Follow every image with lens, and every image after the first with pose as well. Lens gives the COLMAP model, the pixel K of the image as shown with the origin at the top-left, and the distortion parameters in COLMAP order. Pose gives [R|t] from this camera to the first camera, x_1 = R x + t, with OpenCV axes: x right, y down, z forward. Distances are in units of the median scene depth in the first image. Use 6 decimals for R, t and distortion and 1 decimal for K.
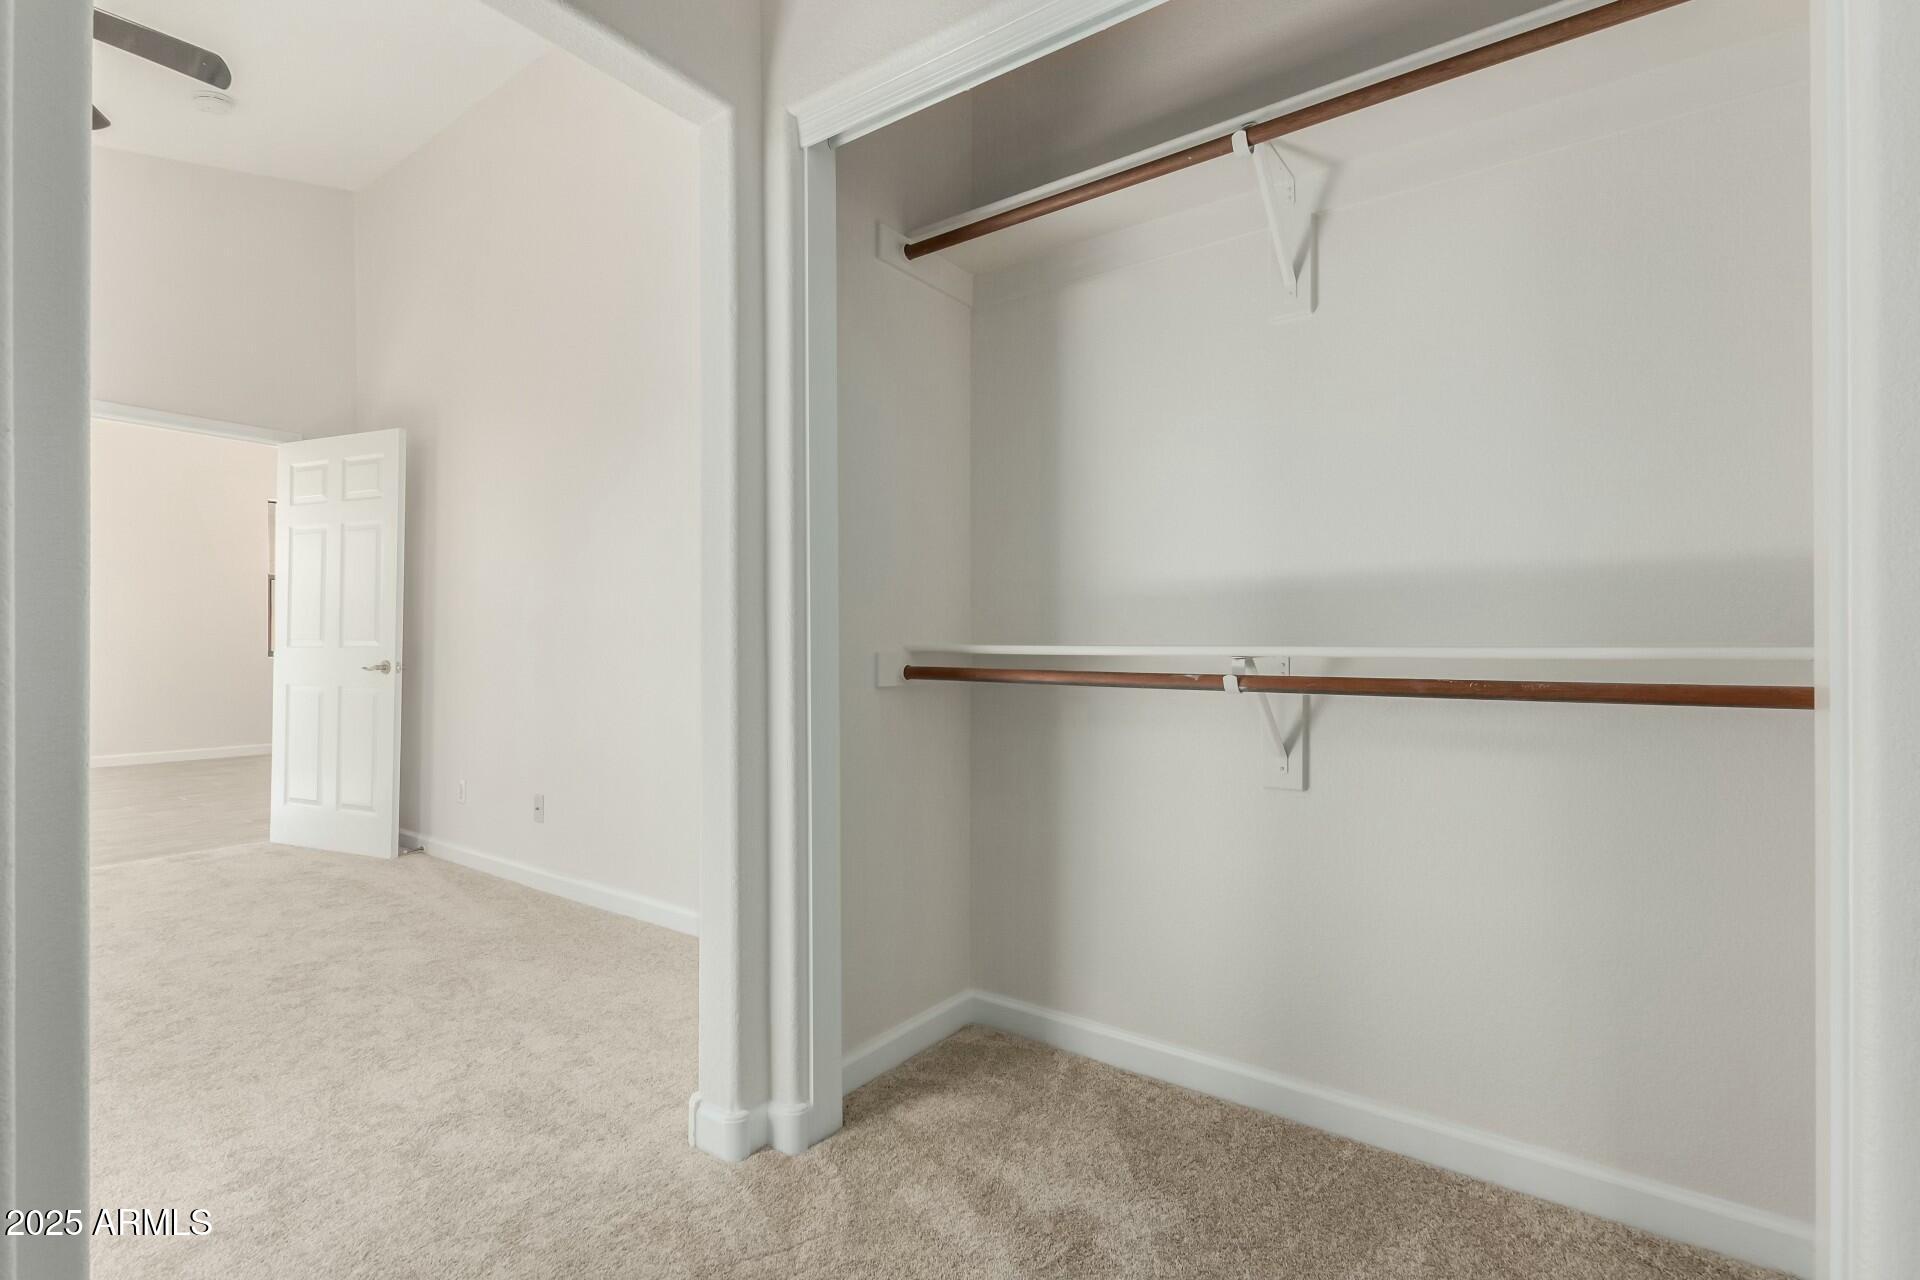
lens RADIAL K [[881.9, 0, 963.5], [0, 881.9, 633.9], [0, 0, 1]] dist [0.010205, -0.003991]
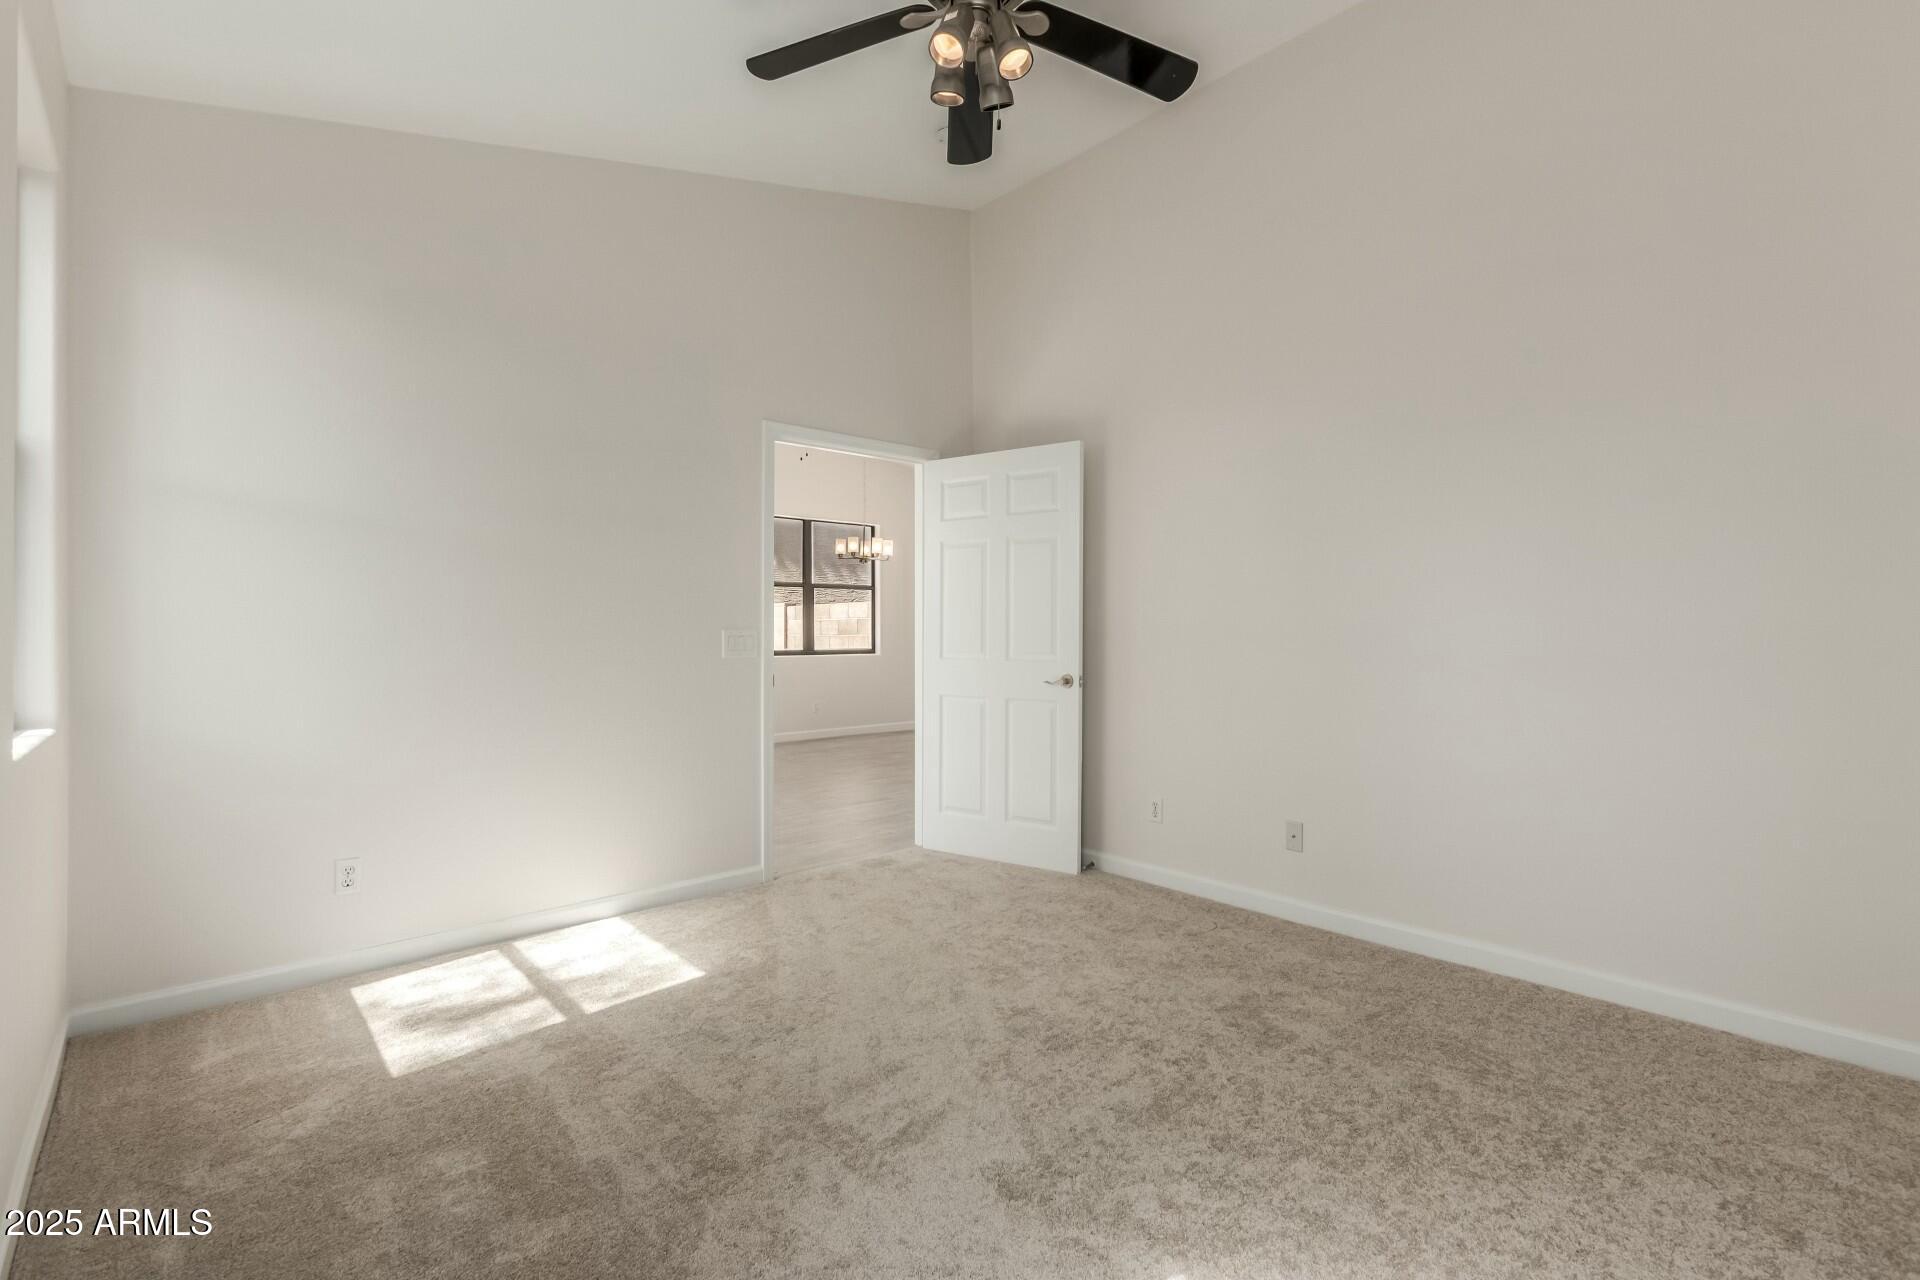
lens RADIAL K [[881.9, 0, 999.5], [0, 881.9, 632.5], [0, 0, 1]] dist [0.010205, -0.003991]
pose [[0.974982, -0.008164, -0.222133, -0.508549], [0.008358, 0.999965, -0.000066, -0.017428], [0.222126, -0.001793, 0.975016, 0.021845]]
